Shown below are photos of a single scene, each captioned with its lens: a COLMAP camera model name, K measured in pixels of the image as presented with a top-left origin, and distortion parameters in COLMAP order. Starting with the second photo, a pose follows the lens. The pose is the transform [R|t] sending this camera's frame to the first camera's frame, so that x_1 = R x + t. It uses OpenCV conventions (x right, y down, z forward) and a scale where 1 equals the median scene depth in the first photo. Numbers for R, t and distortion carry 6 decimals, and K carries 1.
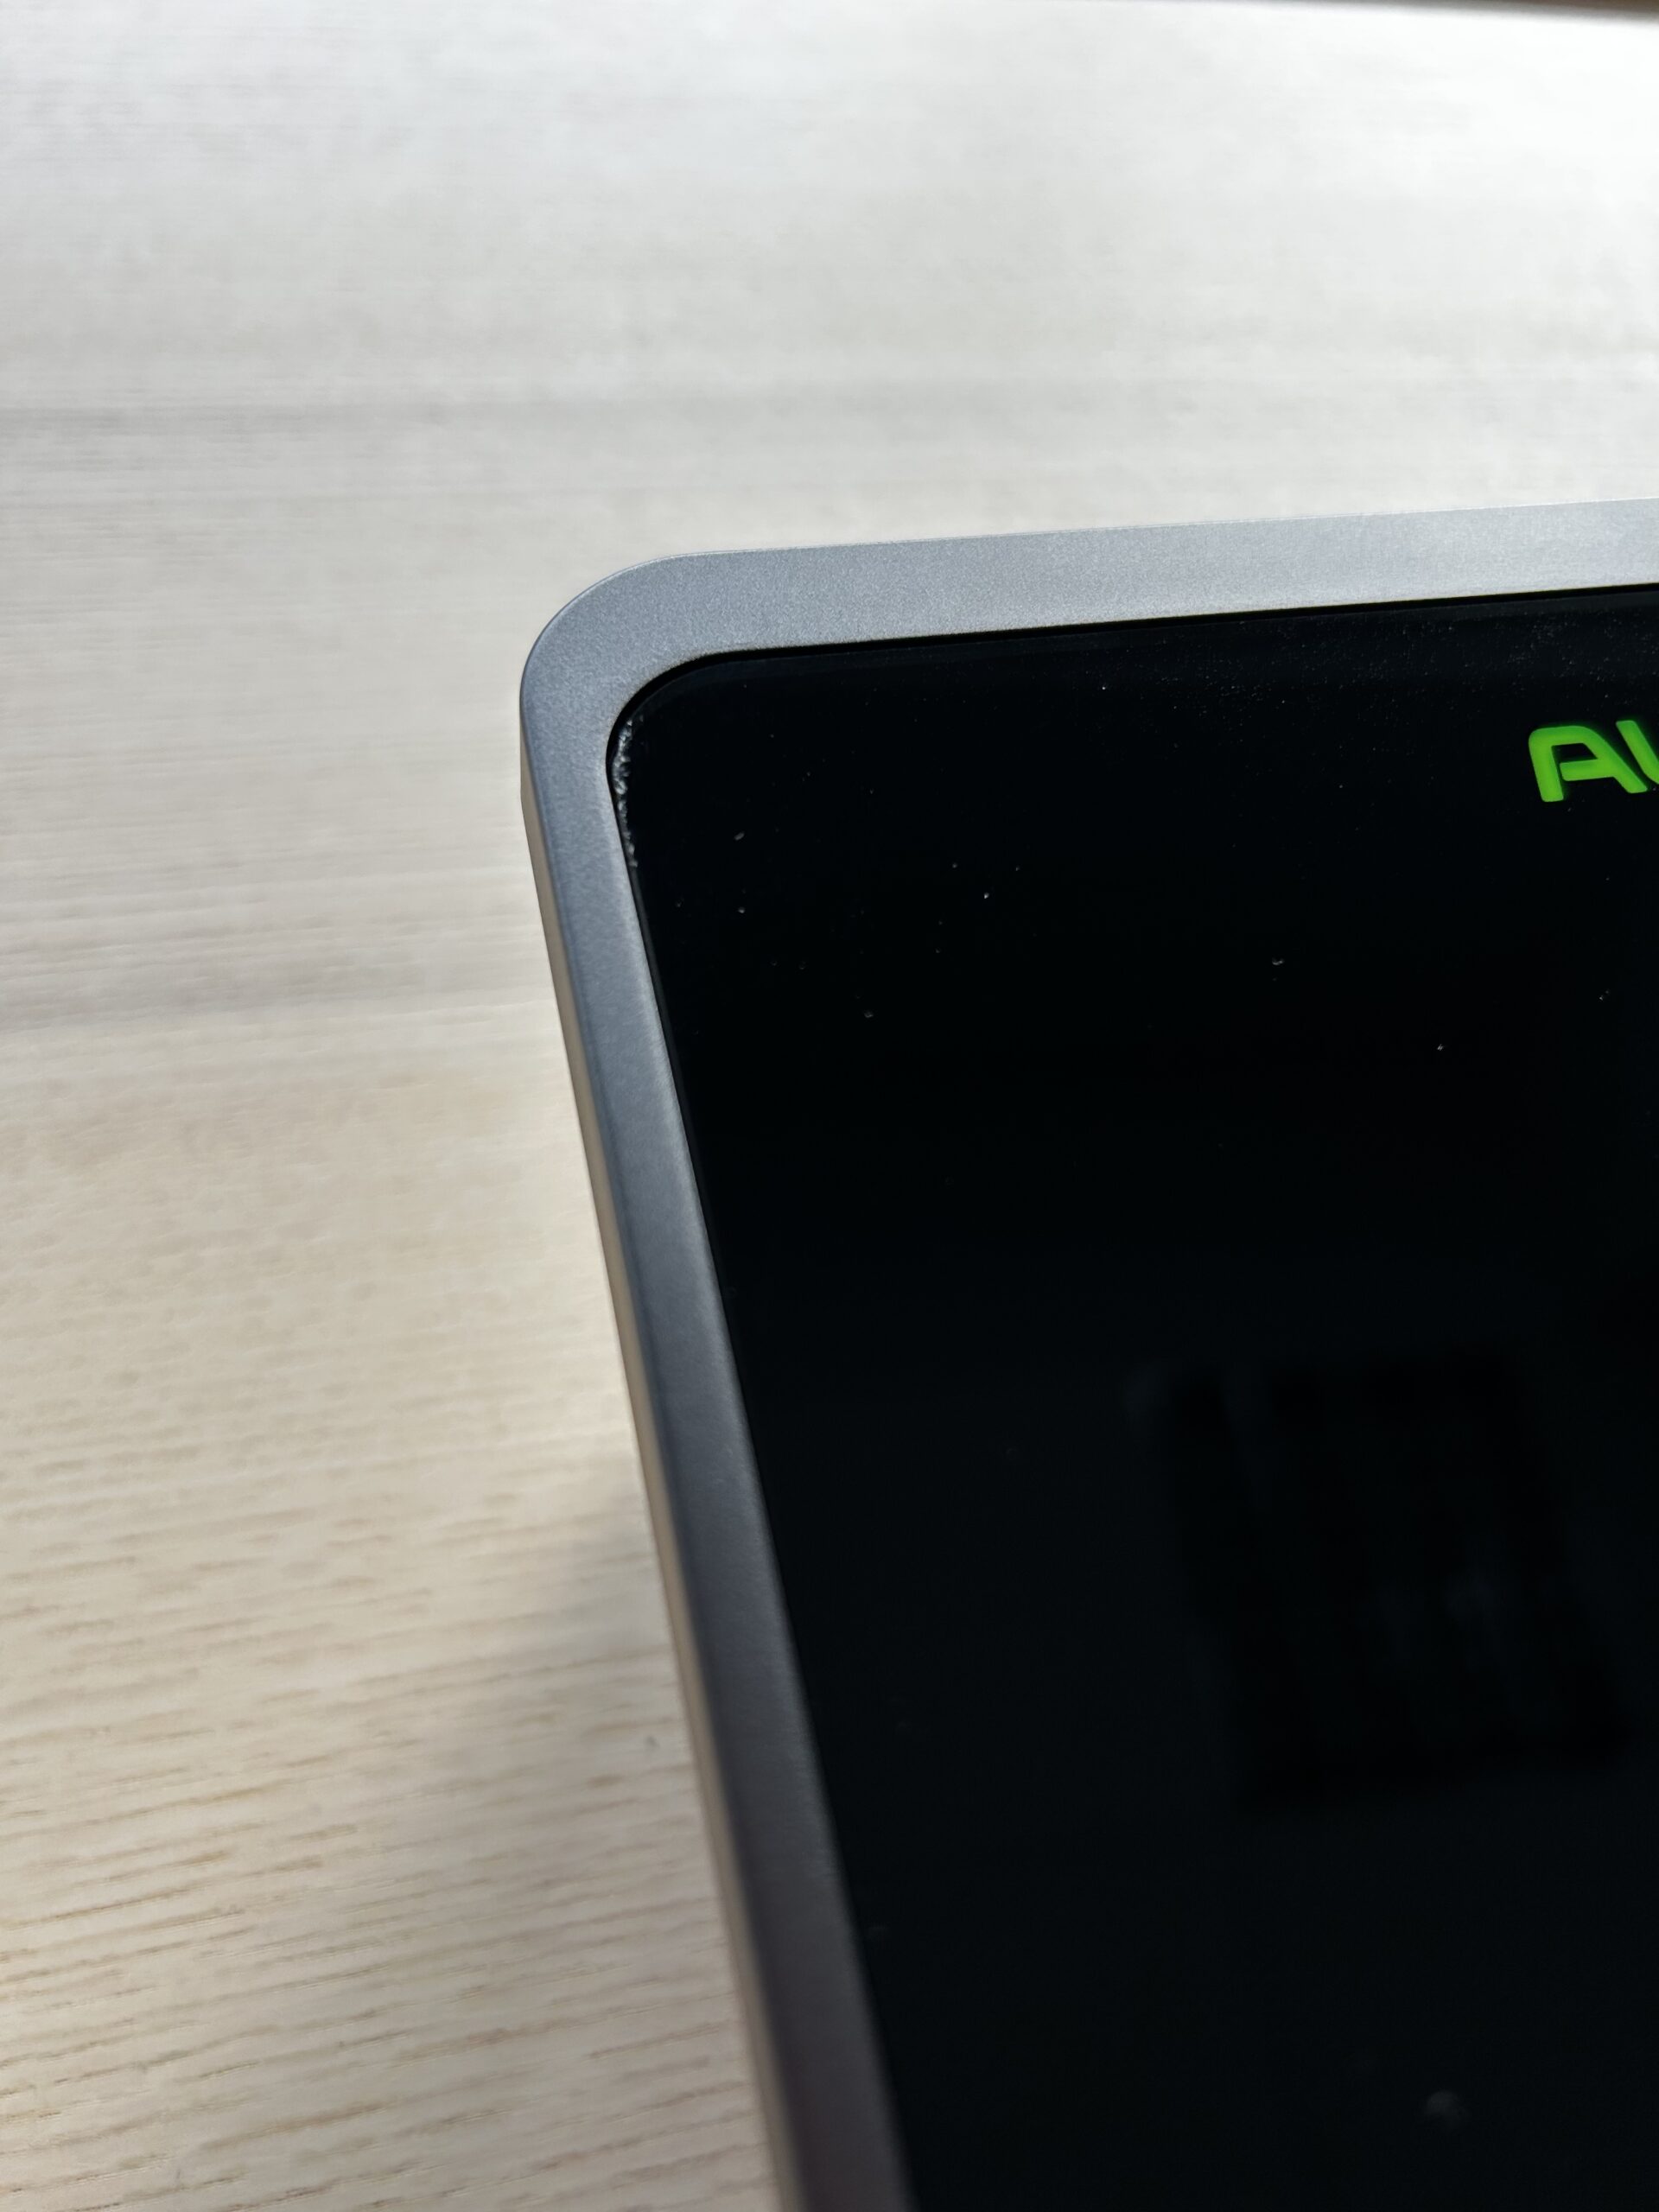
lens RADIAL K [[1720.9, 0, 829.5], [0, 1720.9, 1106.0], [0, 0, 1]] dist [0.000886, -0.005690]
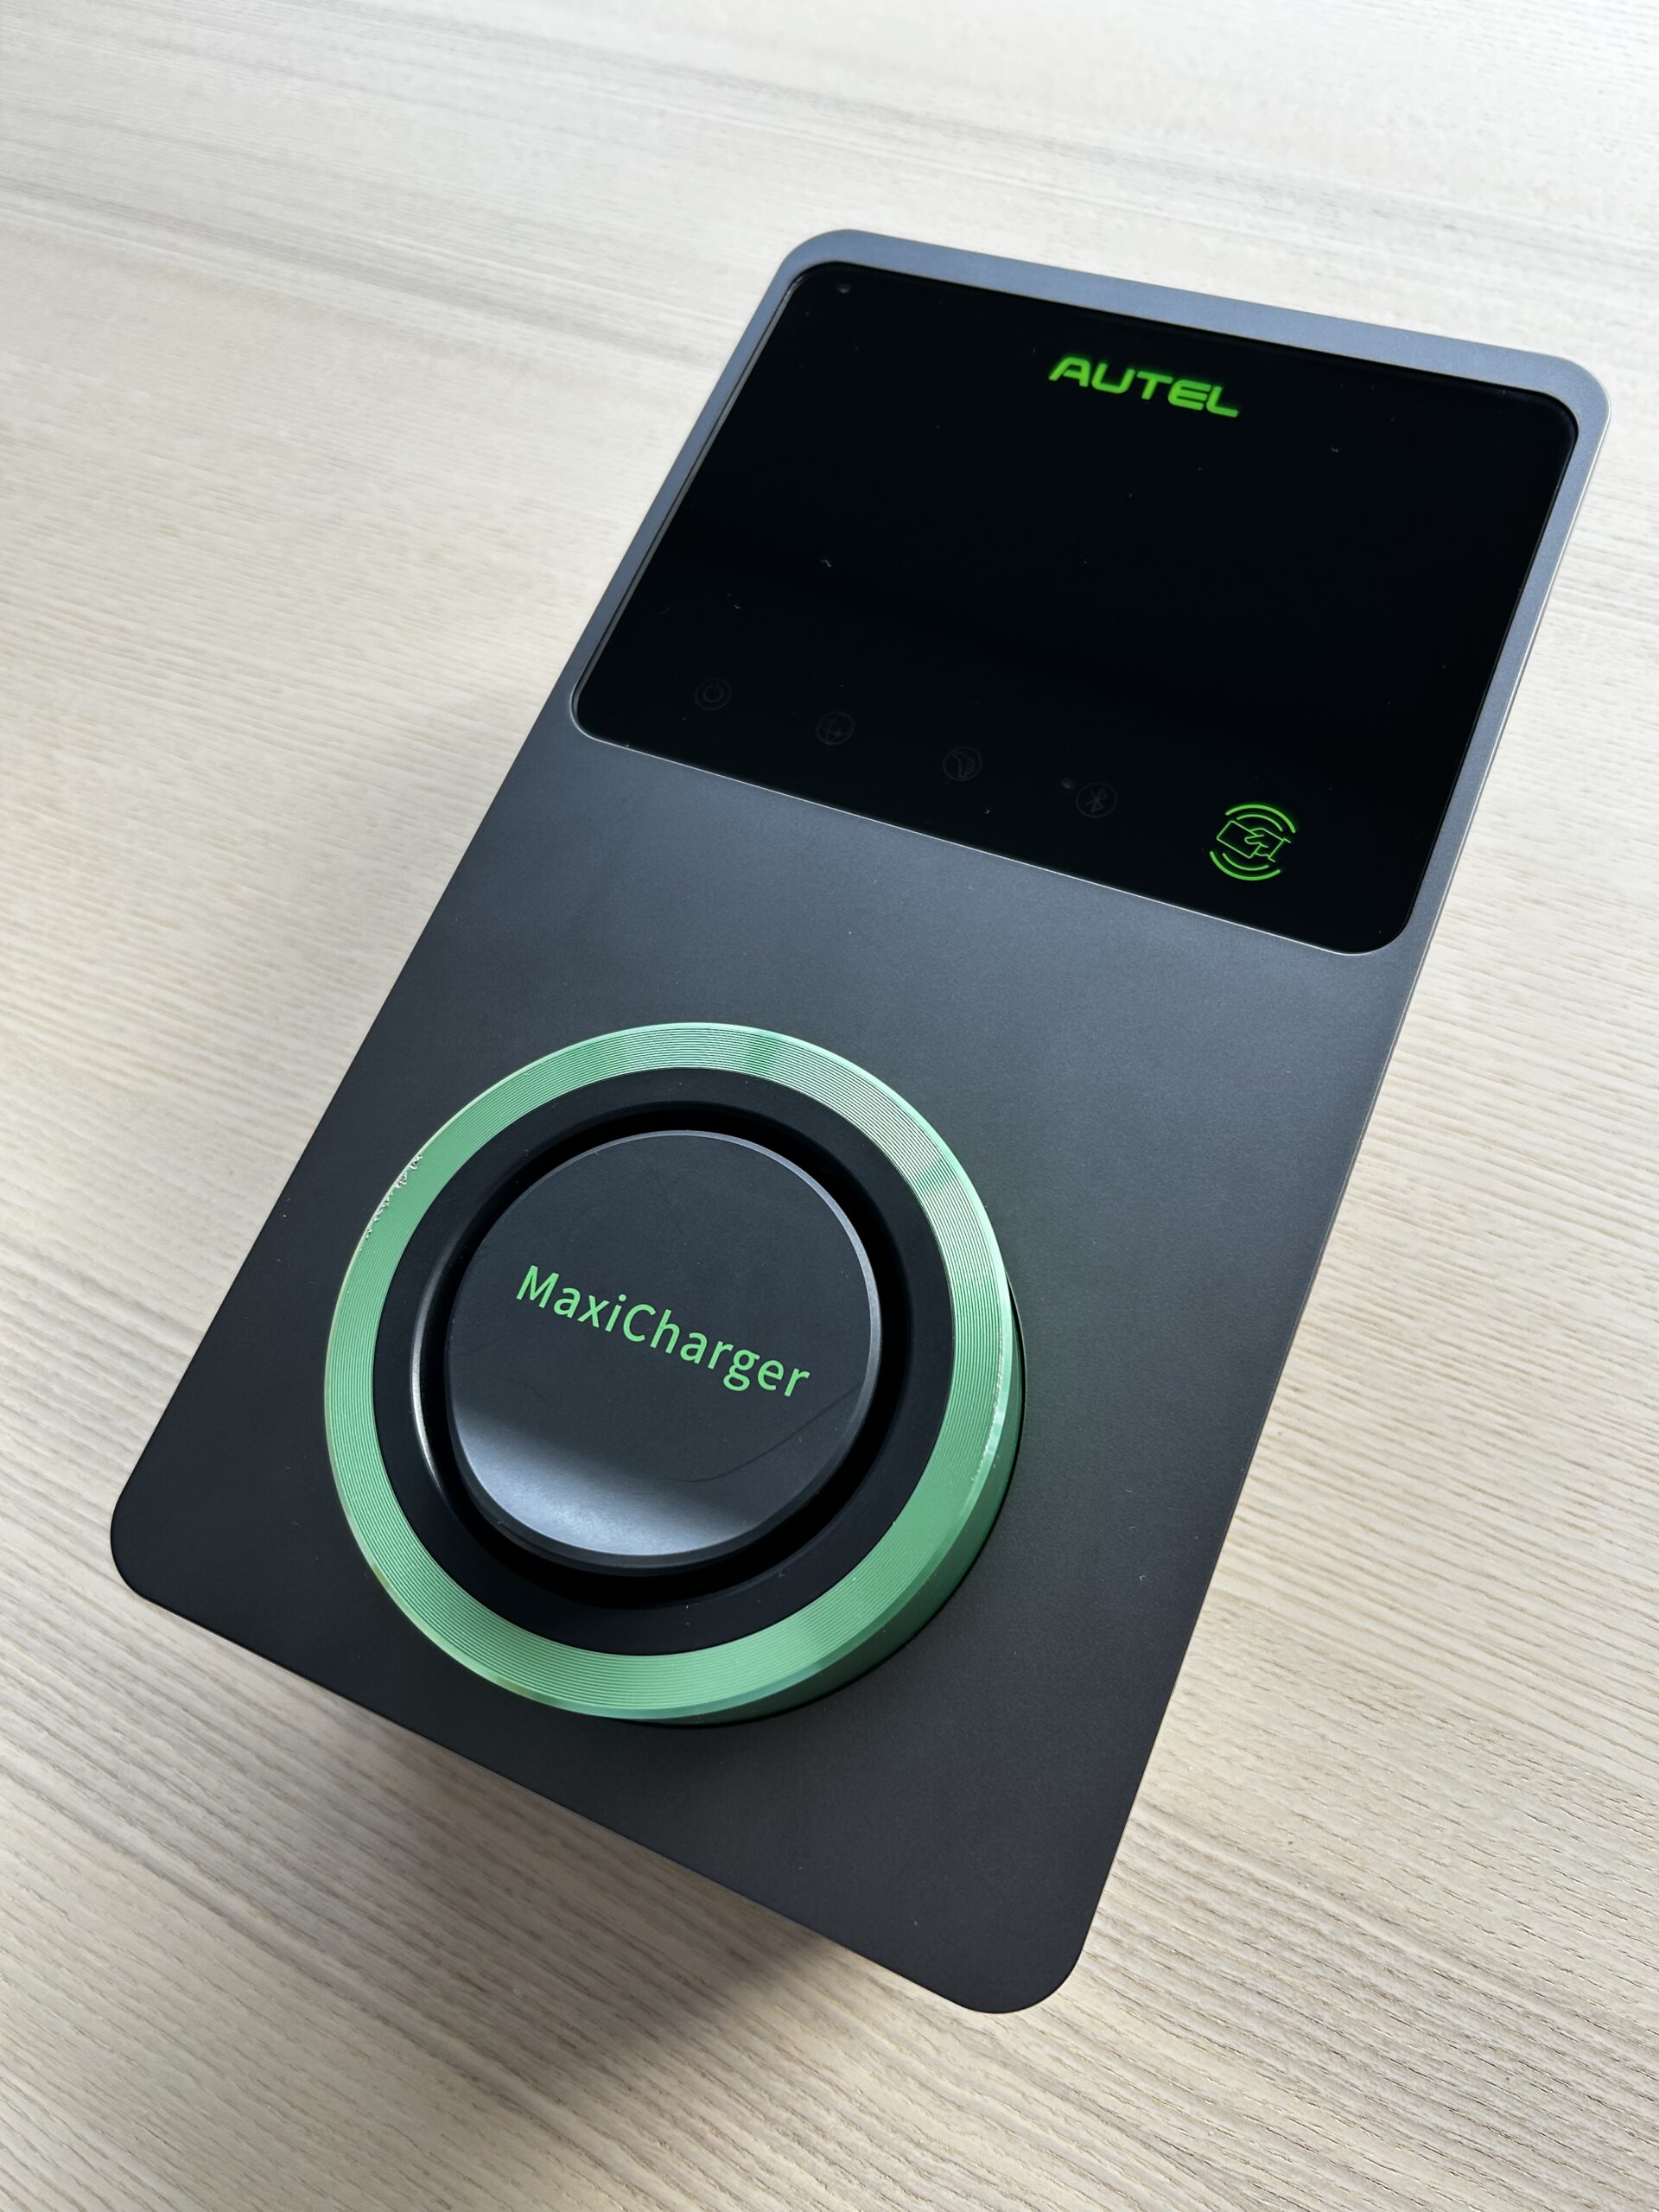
lens RADIAL K [[1824.8, 0, 758.1], [0, 1824.8, 1144.9], [0, 0, 1]] dist [0.007407, -0.023440]
pose [[0.742423, 0.464935, -0.482331, 1.591410], [-0.370817, 0.884816, 0.282128, 0.213271], [0.557945, -0.030602, 0.829314, -1.420463]]
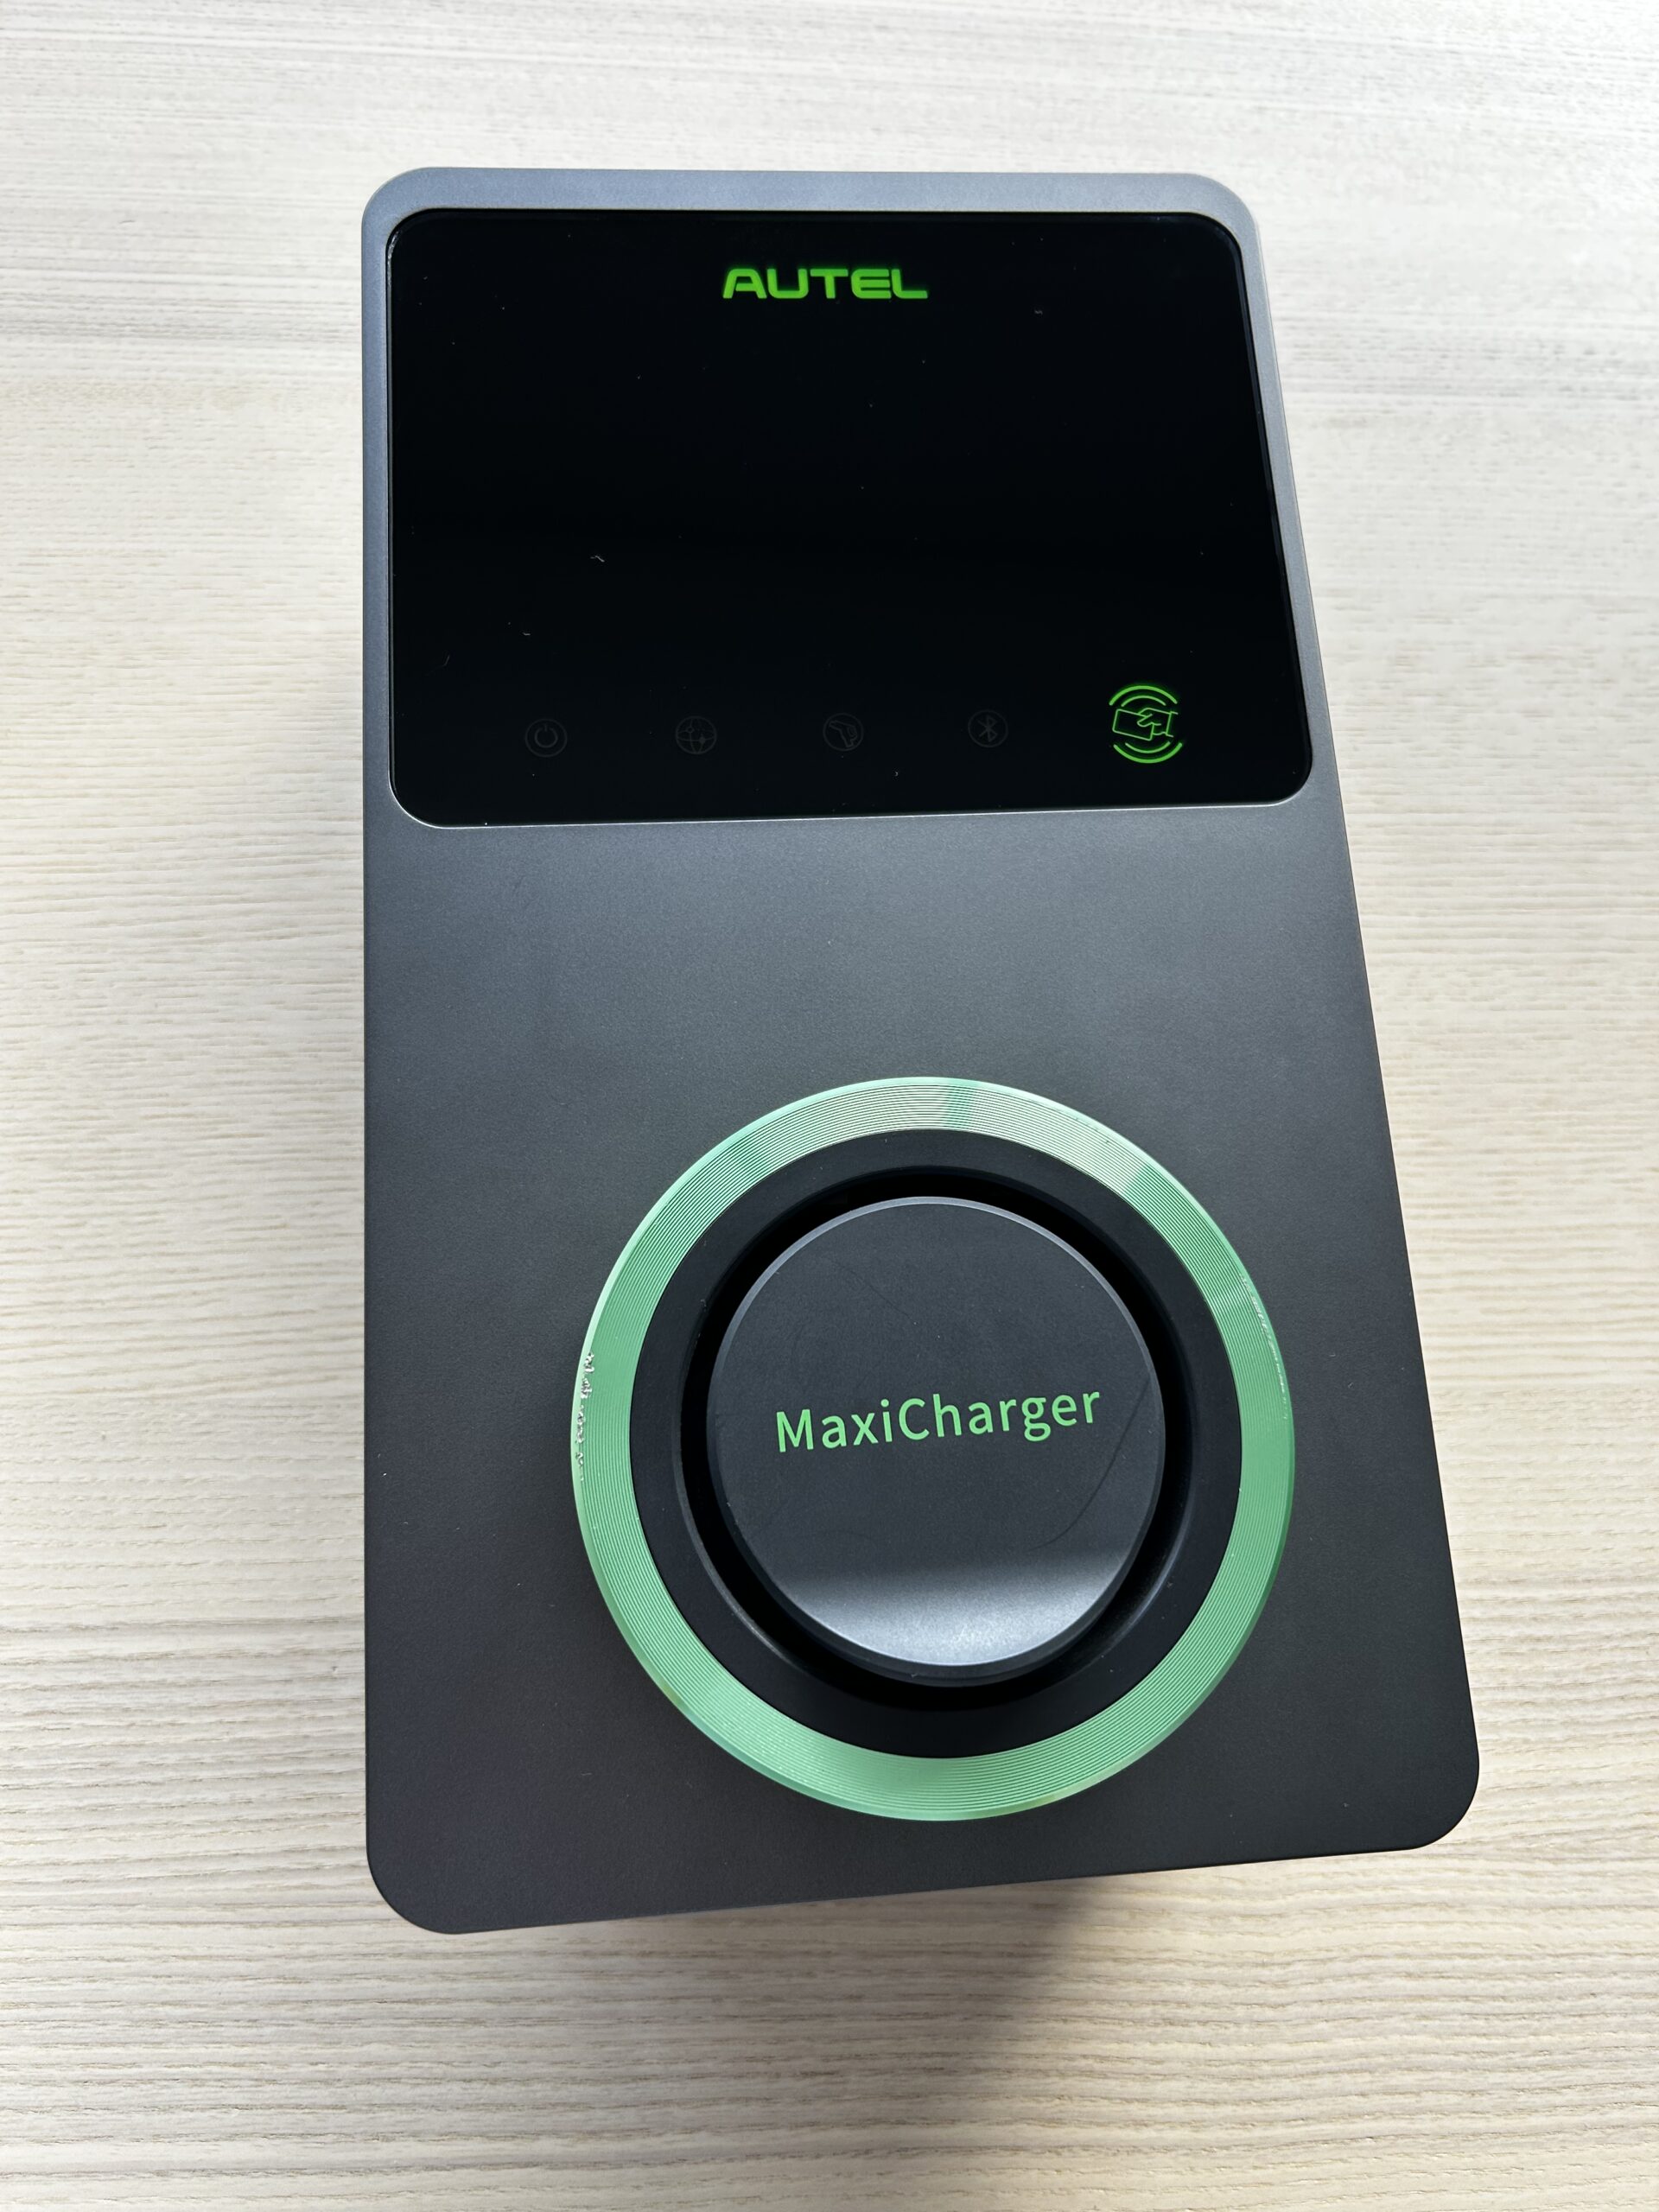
lens RADIAL K [[1828.5, 0, 833.5], [0, 1828.5, 1162.1], [0, 0, 1]] dist [0.002307, -0.015577]
pose [[0.984506, 0.153116, -0.085464, 0.769027], [-0.122157, 0.948530, 0.292179, 0.192236], [0.125803, -0.277212, 0.952537, -1.587244]]
